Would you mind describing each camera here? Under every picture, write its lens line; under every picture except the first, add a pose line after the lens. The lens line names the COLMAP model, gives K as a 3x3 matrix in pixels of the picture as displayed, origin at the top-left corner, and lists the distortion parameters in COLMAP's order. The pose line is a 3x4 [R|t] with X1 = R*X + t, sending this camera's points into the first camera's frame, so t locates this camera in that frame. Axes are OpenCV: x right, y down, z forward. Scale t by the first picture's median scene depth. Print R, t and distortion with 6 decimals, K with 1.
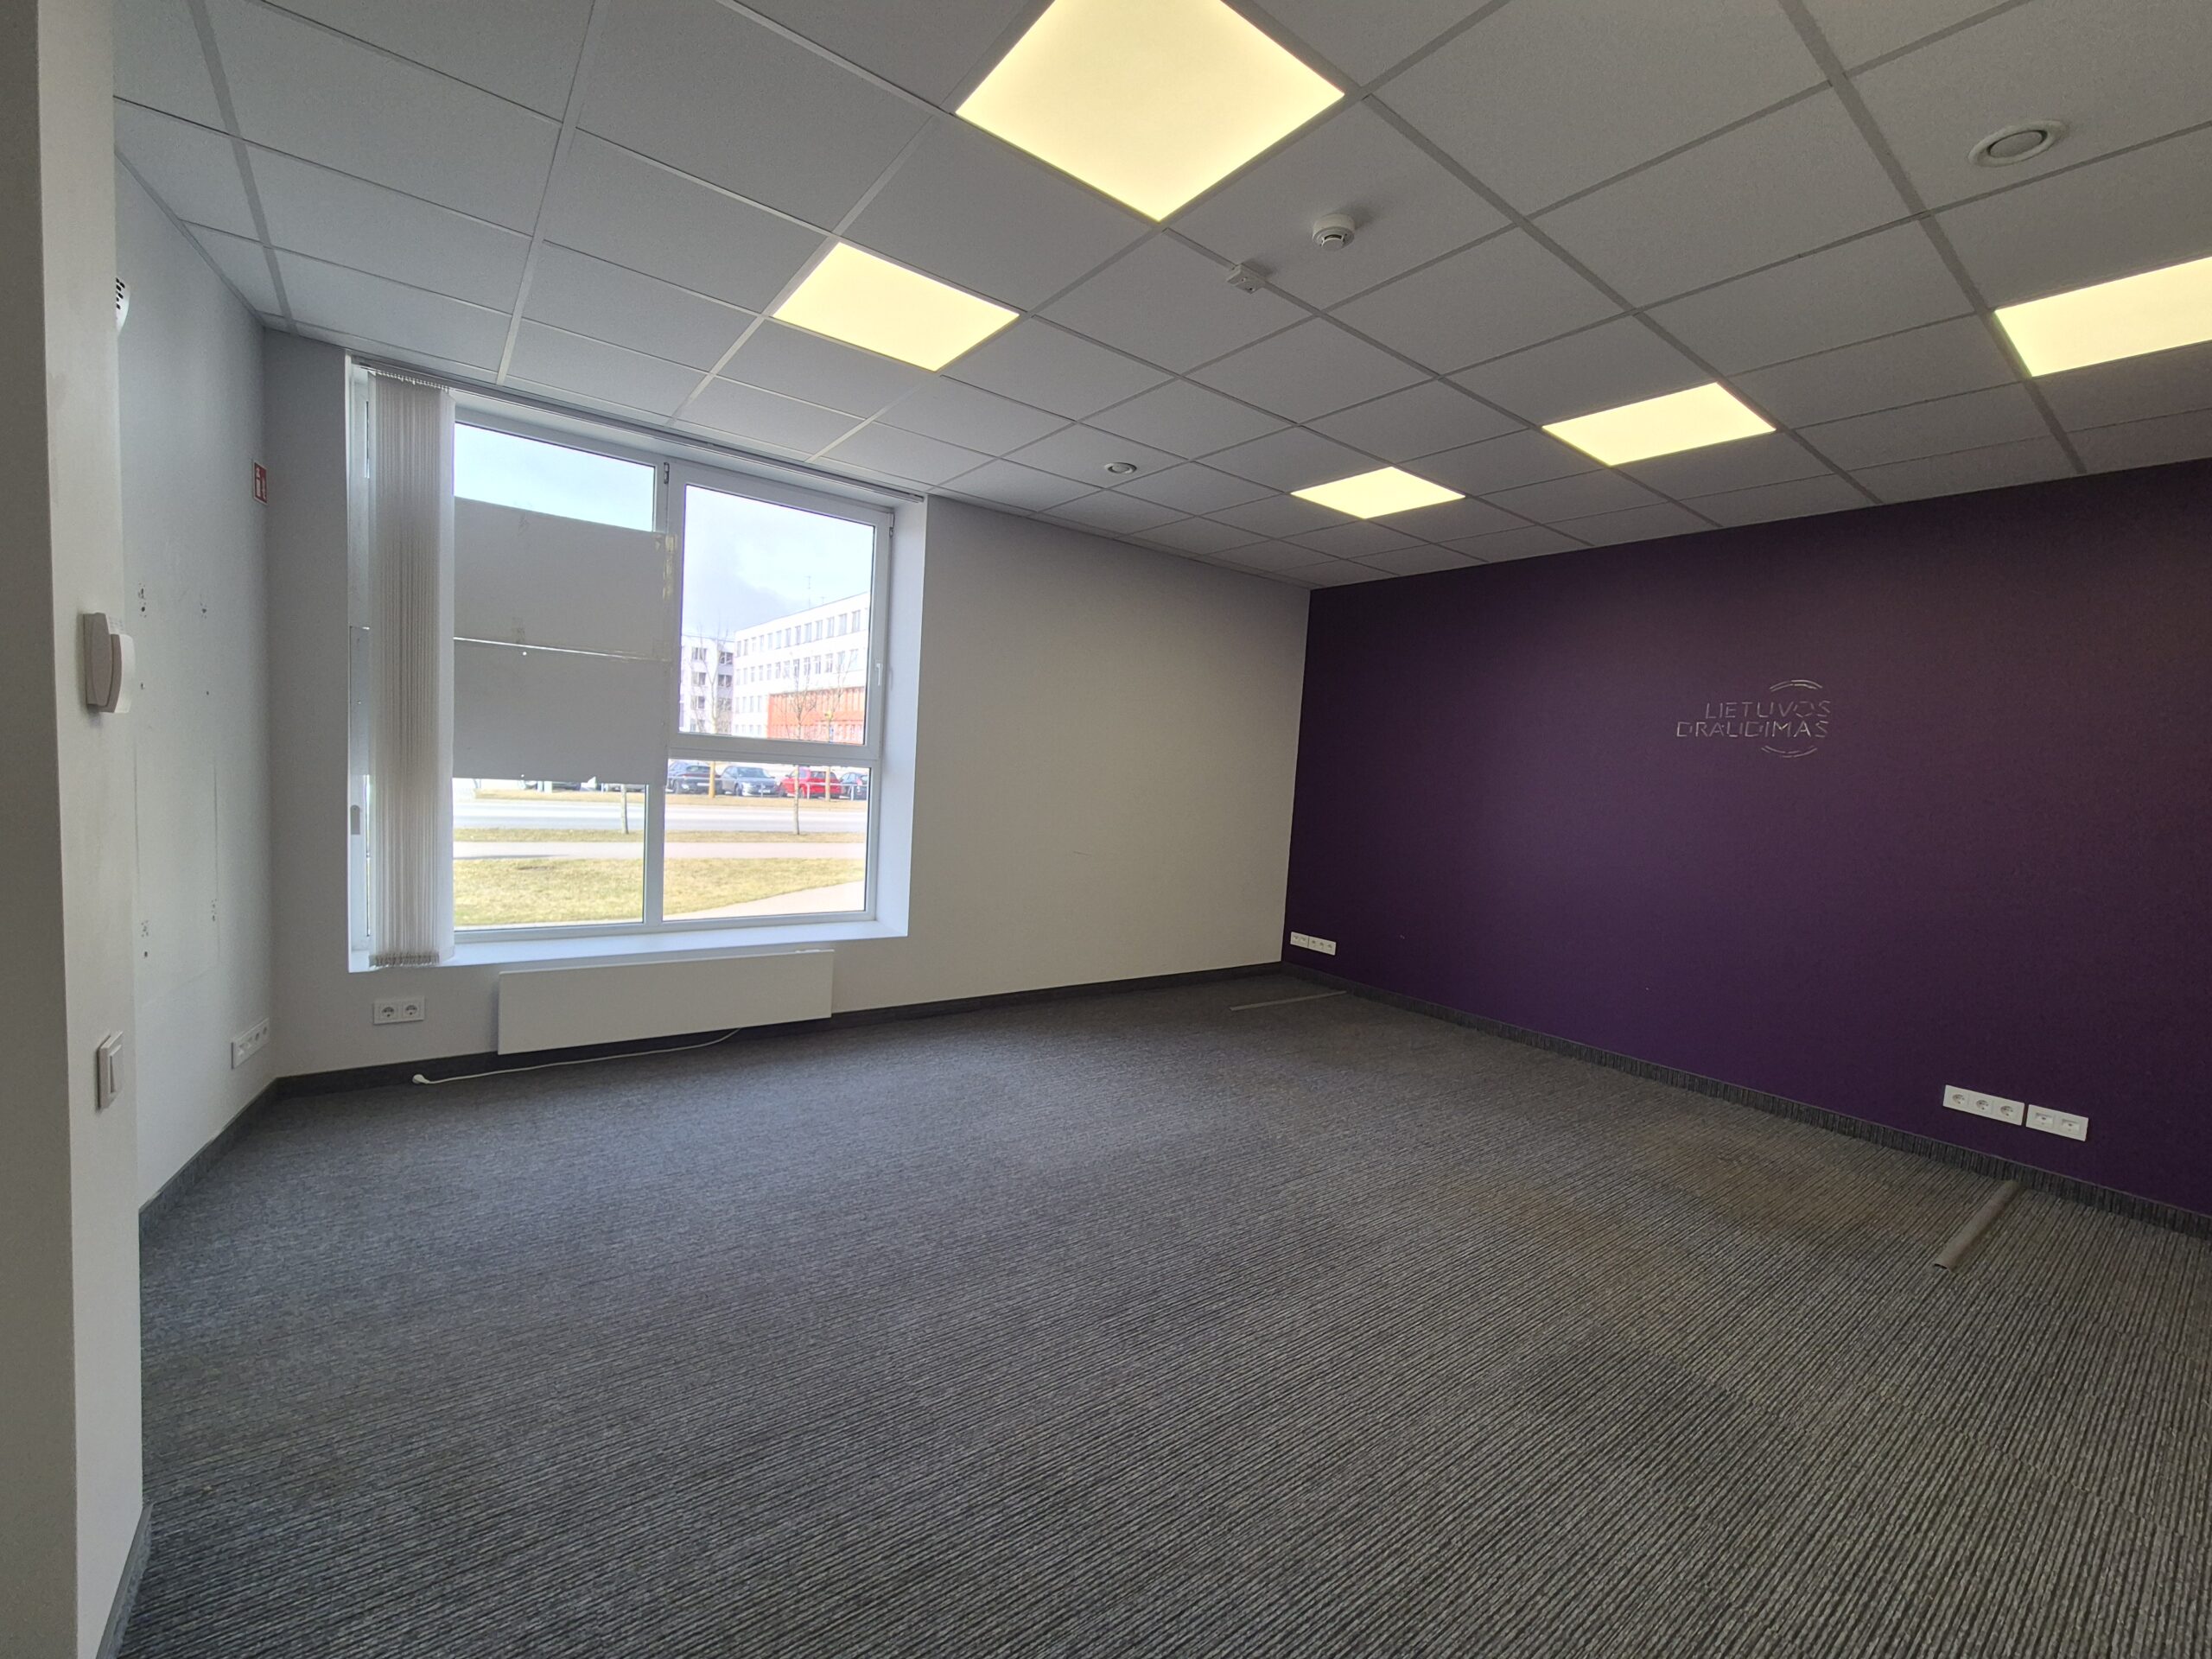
lens RADIAL K [[908.6, 0, 1099.8], [0, 908.6, 834.7], [0, 0, 1]] dist [-0.004576, 0.002835]
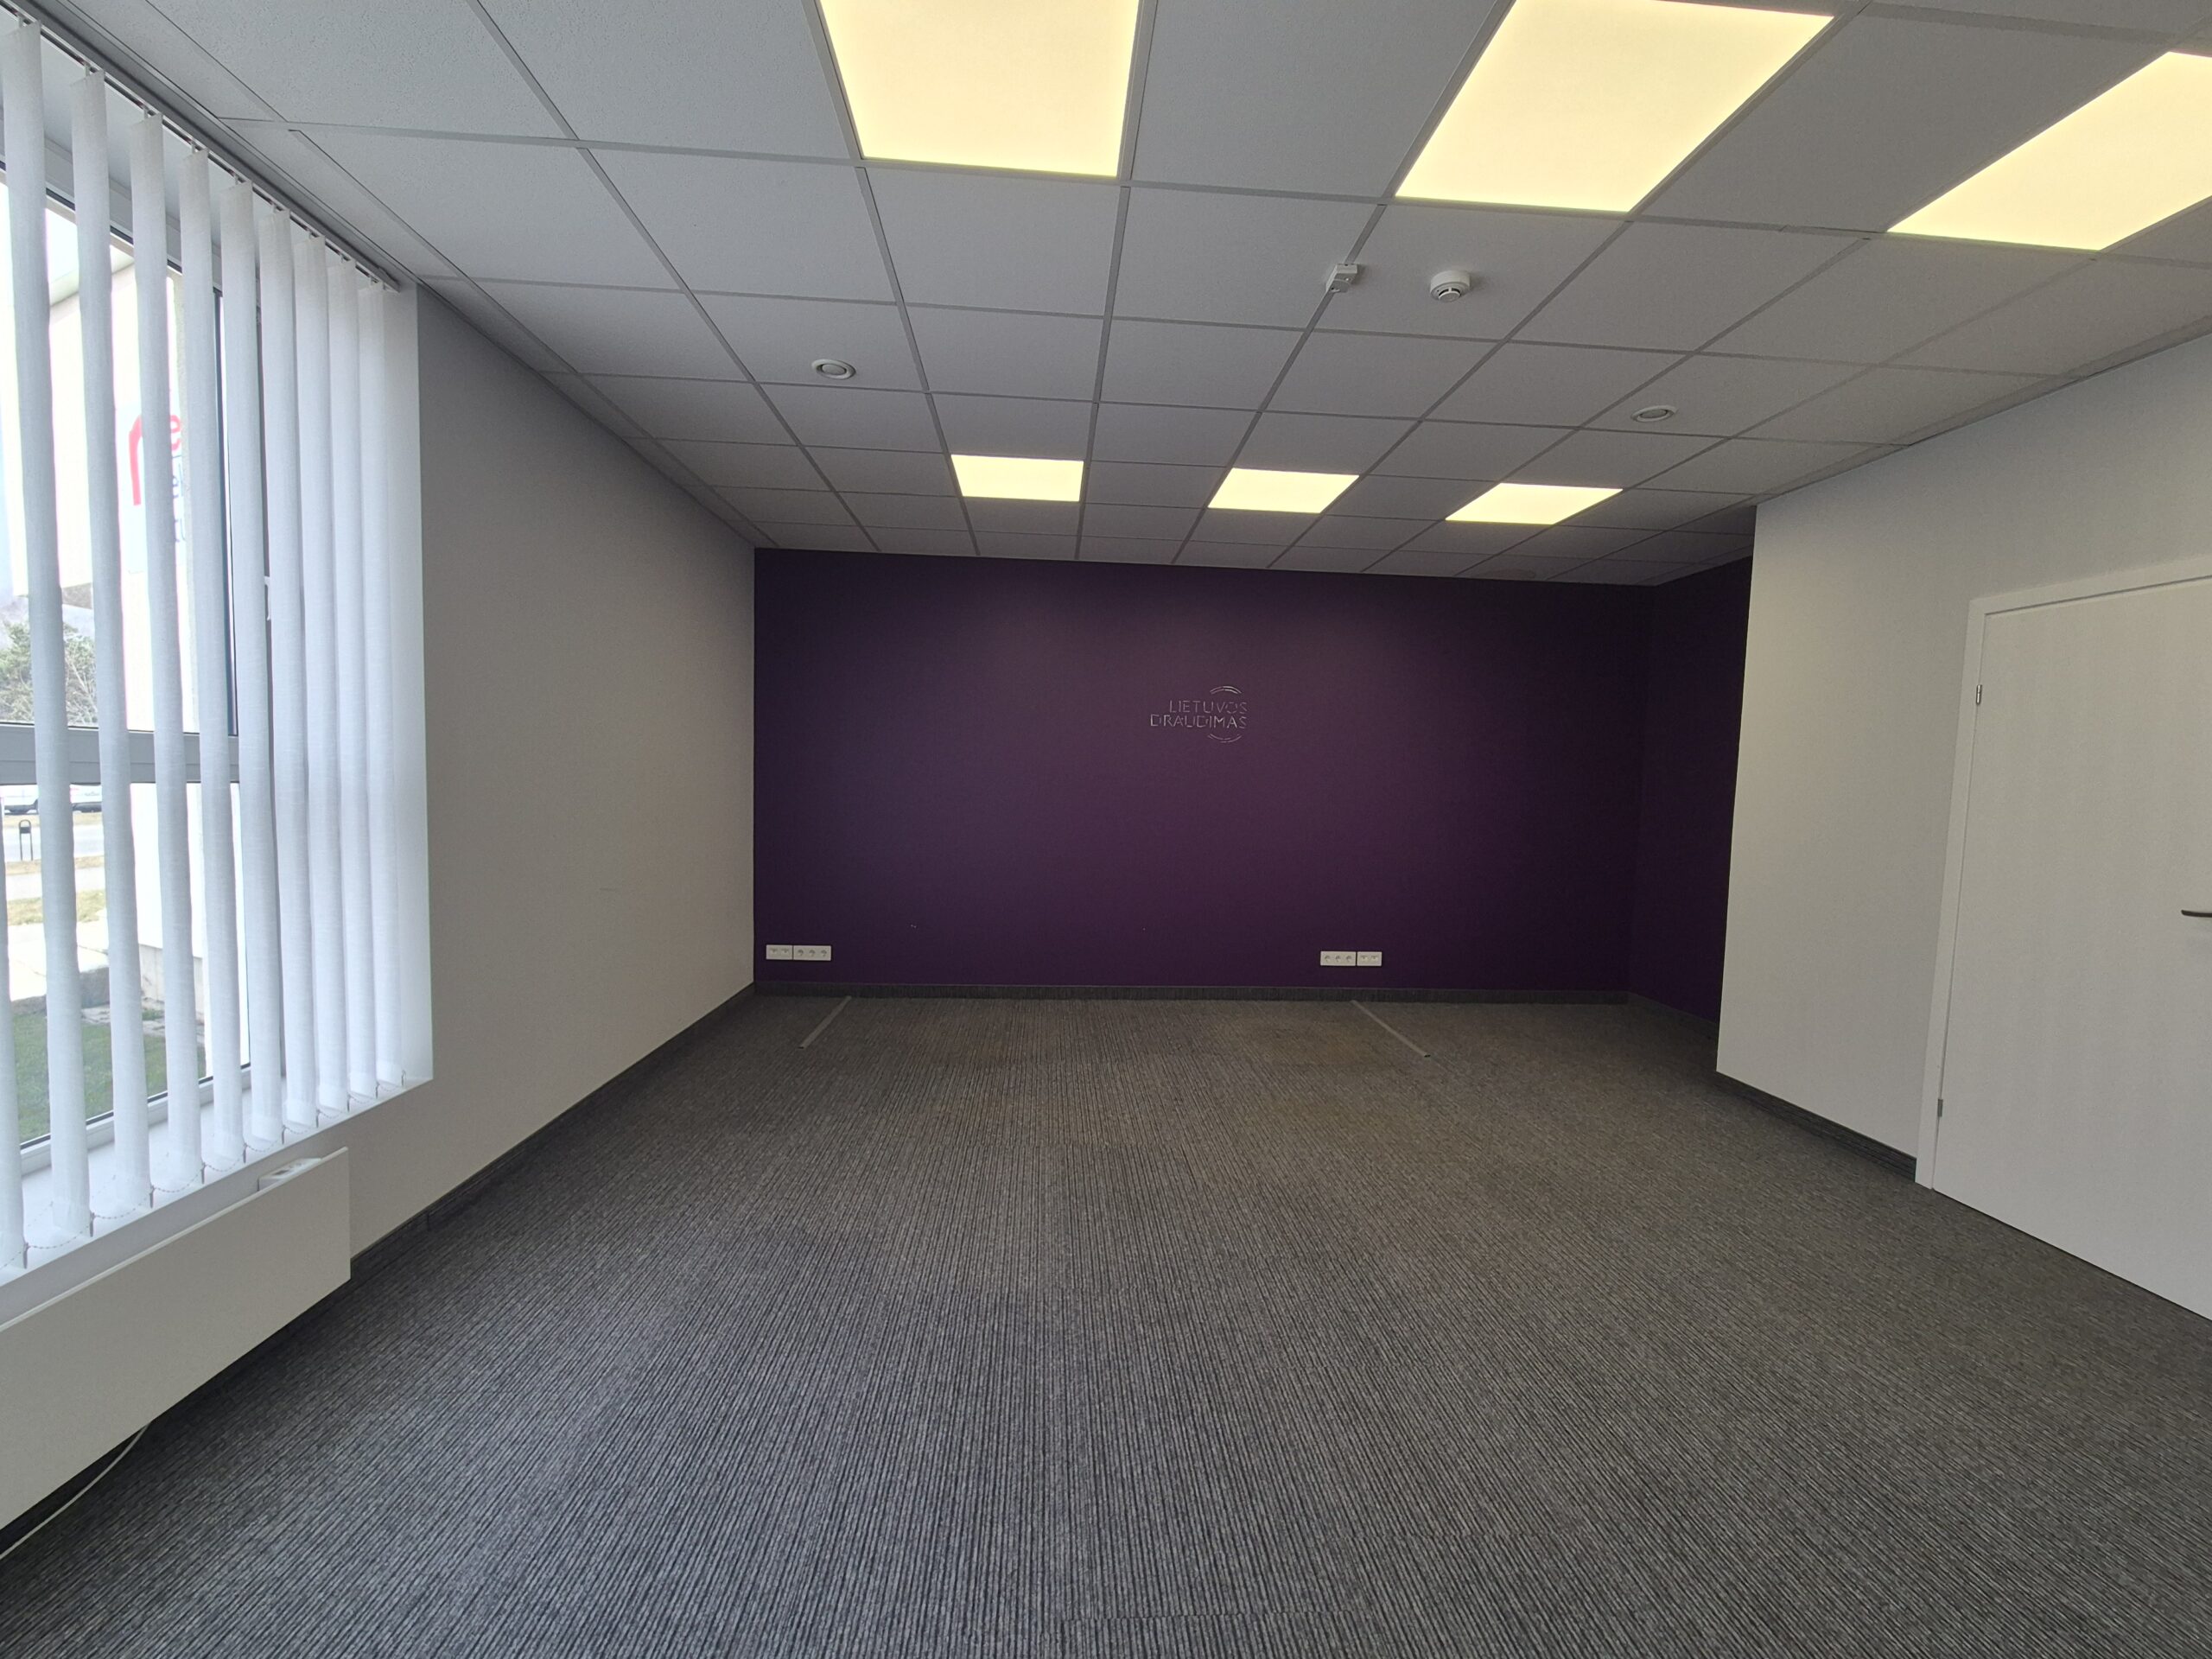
lens RADIAL K [[908.6, 0, 1100.1], [0, 908.6, 834.9], [0, 0, 1]] dist [-0.004576, 0.002835]
pose [[0.548750, -0.098420, 0.830173, -0.503332], [0.070353, 0.994960, 0.071453, -0.057711], [-0.833021, 0.019195, 0.552908, 0.397286]]
